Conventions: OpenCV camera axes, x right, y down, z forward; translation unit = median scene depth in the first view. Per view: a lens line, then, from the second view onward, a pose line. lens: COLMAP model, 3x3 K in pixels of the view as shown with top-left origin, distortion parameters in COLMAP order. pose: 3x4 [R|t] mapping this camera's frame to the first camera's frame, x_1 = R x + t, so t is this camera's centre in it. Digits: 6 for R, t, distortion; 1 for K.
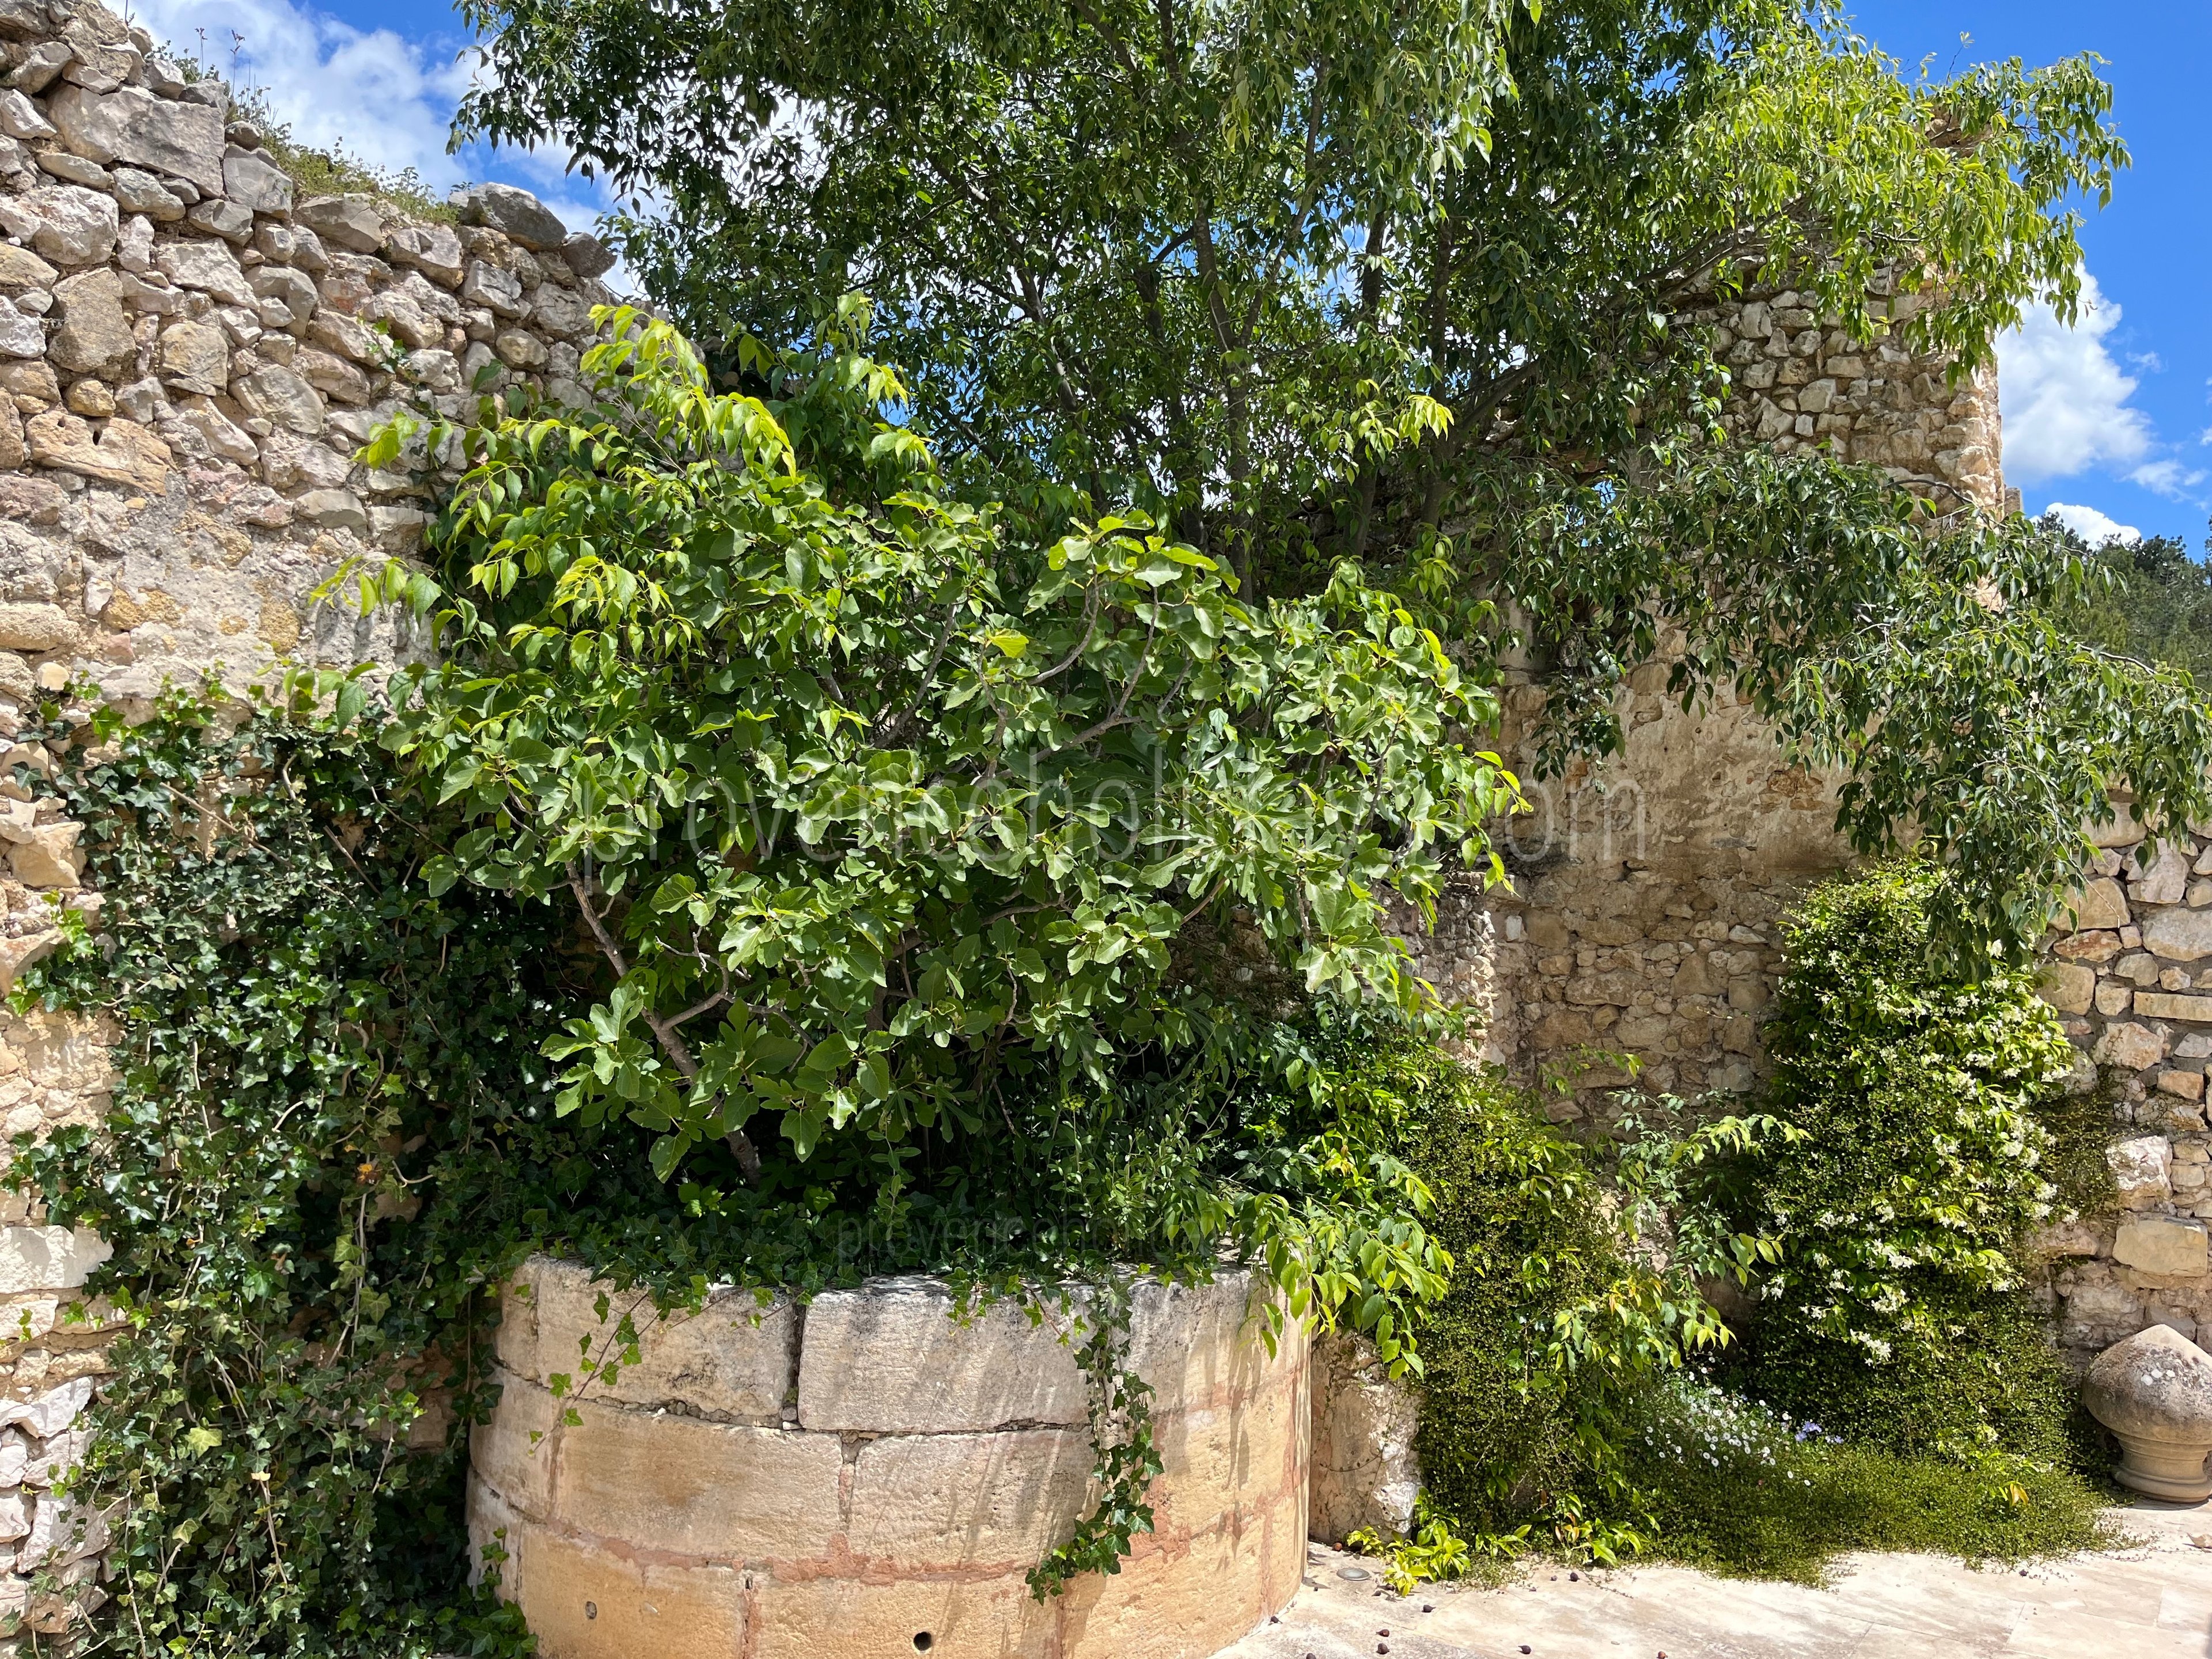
lens RADIAL K [[2023.2, 0, 1106.0], [0, 2023.2, 829.5], [0, 0, 1]] dist [0.064933, -0.004320]
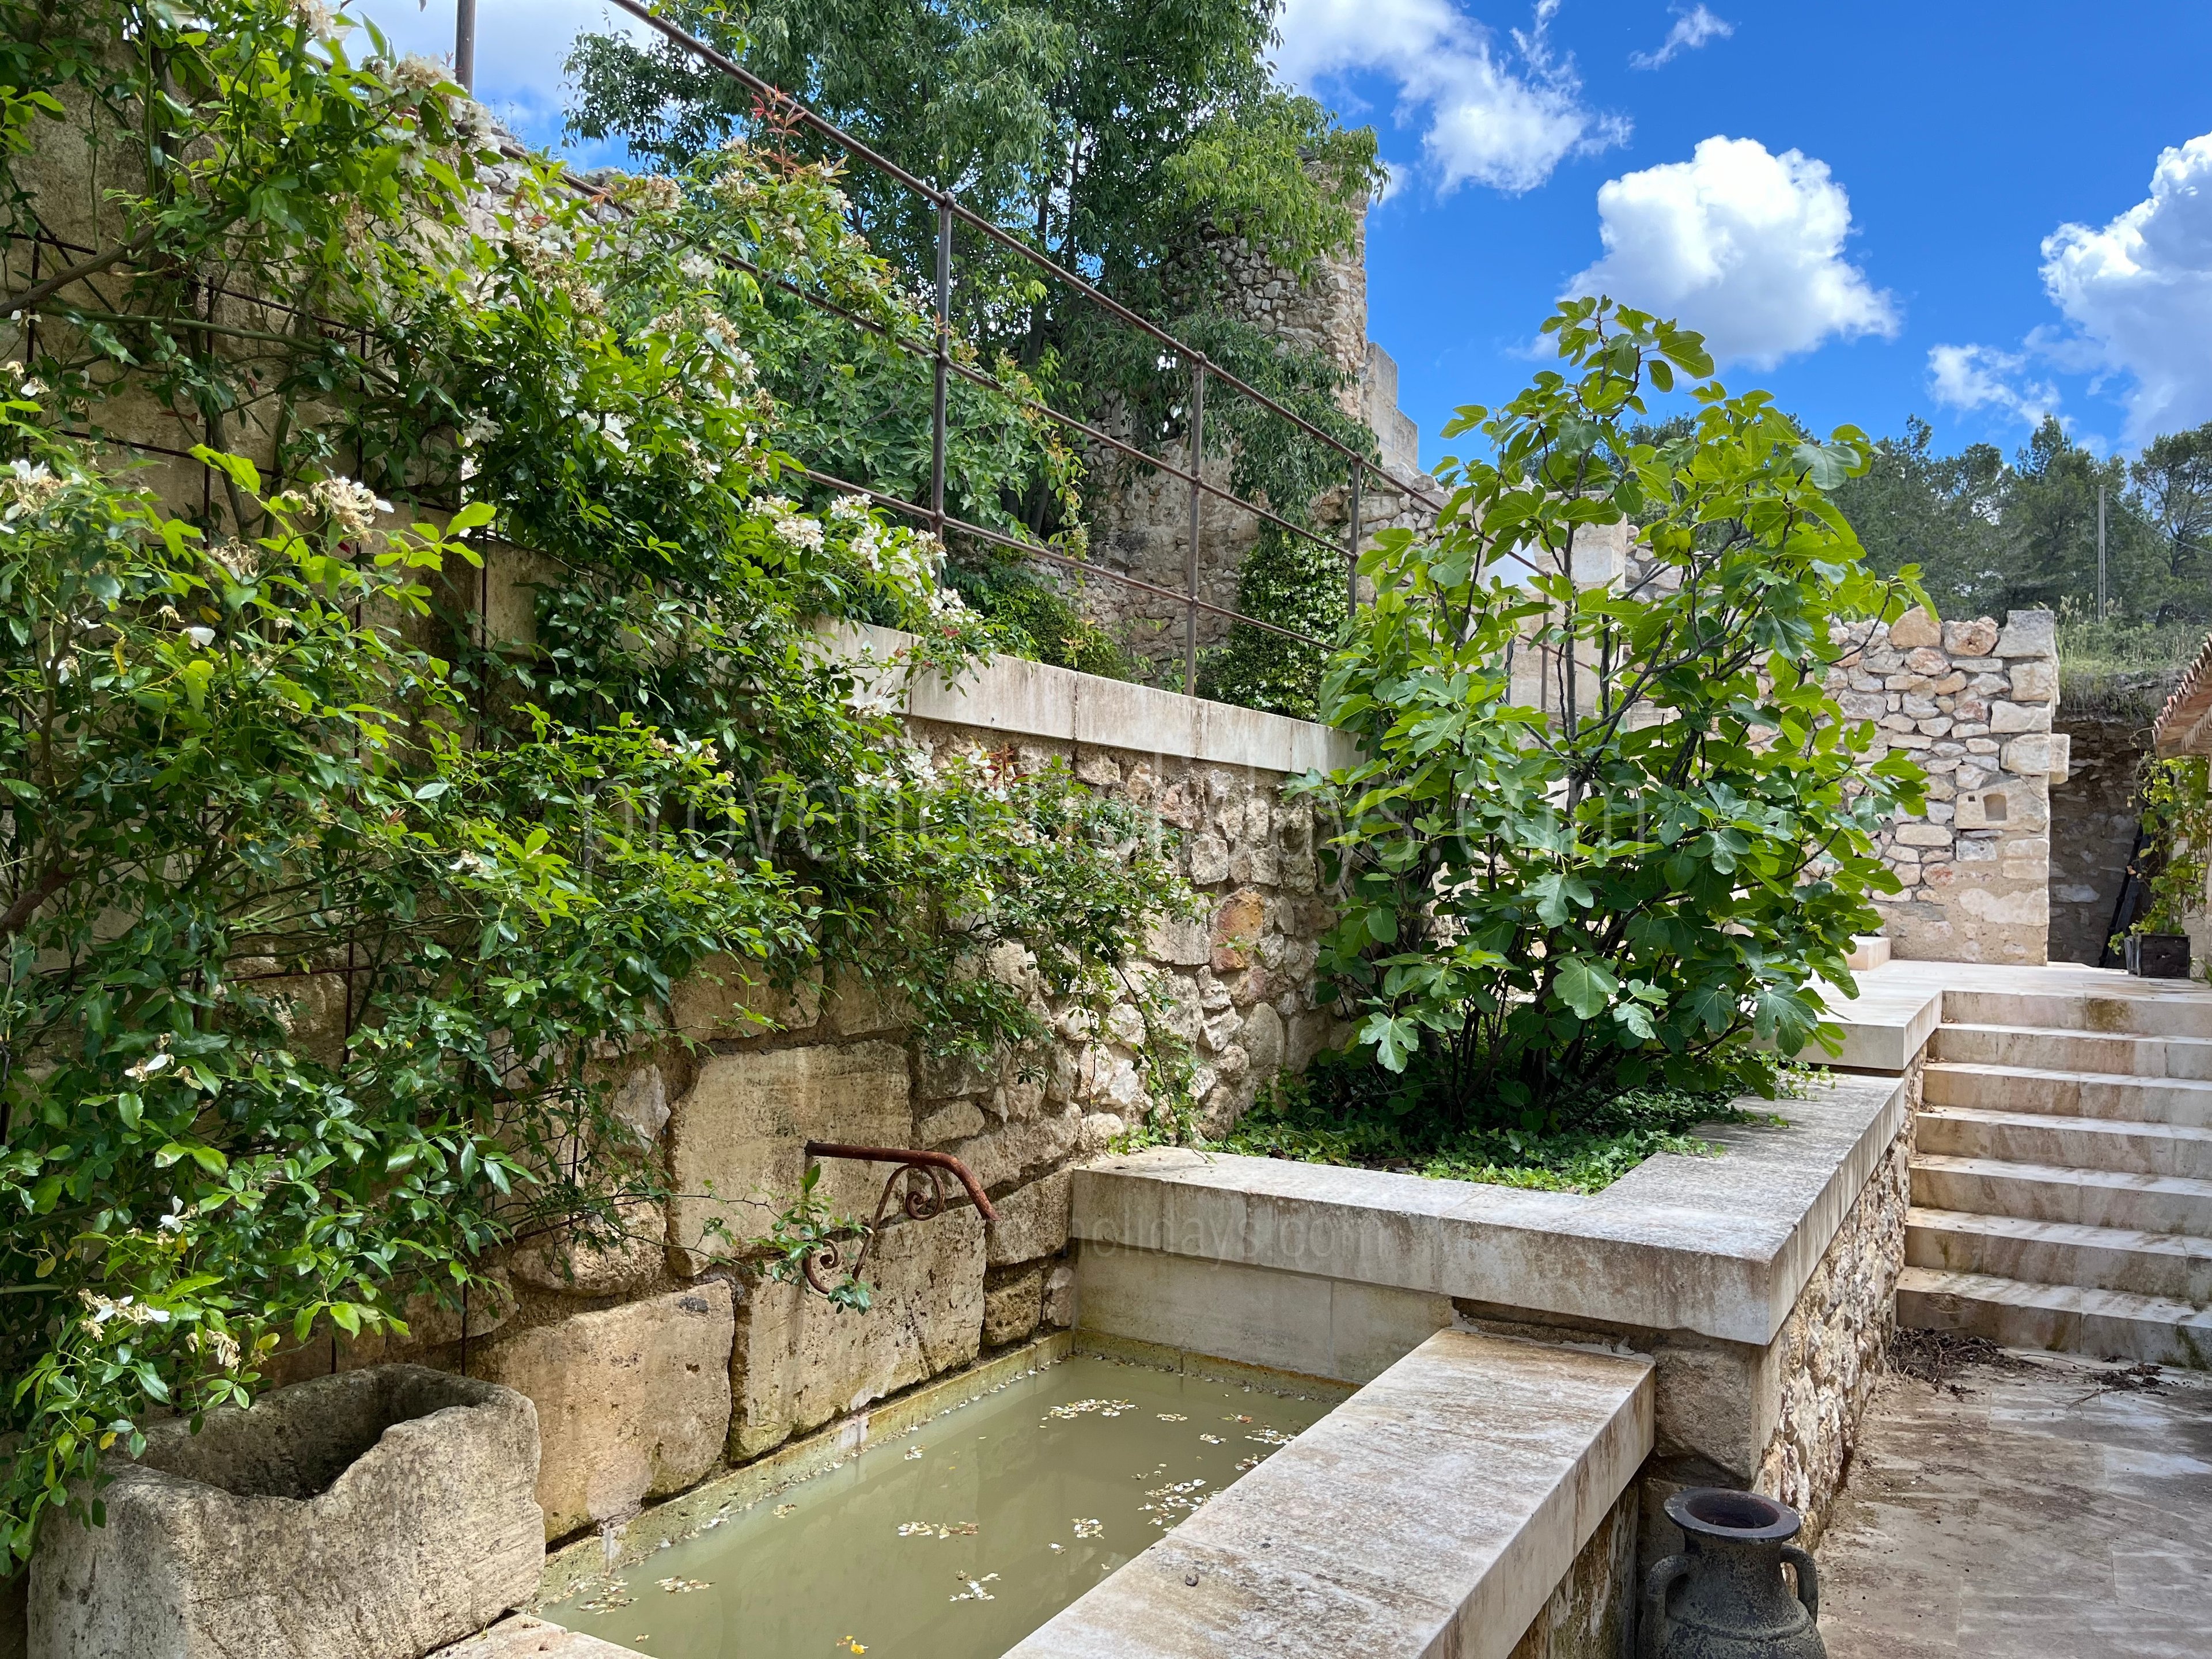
lens RADIAL K [[1675.0, 0, 1094.1], [0, 1675.0, 784.4], [0, 0, 1]] dist [-0.000661, -0.001339]
pose [[0.994026, 0.003523, 0.109088, 0.028835], [-0.012877, 0.996283, 0.085167, 0.223778], [-0.108383, -0.086063, 0.990377, -1.086446]]
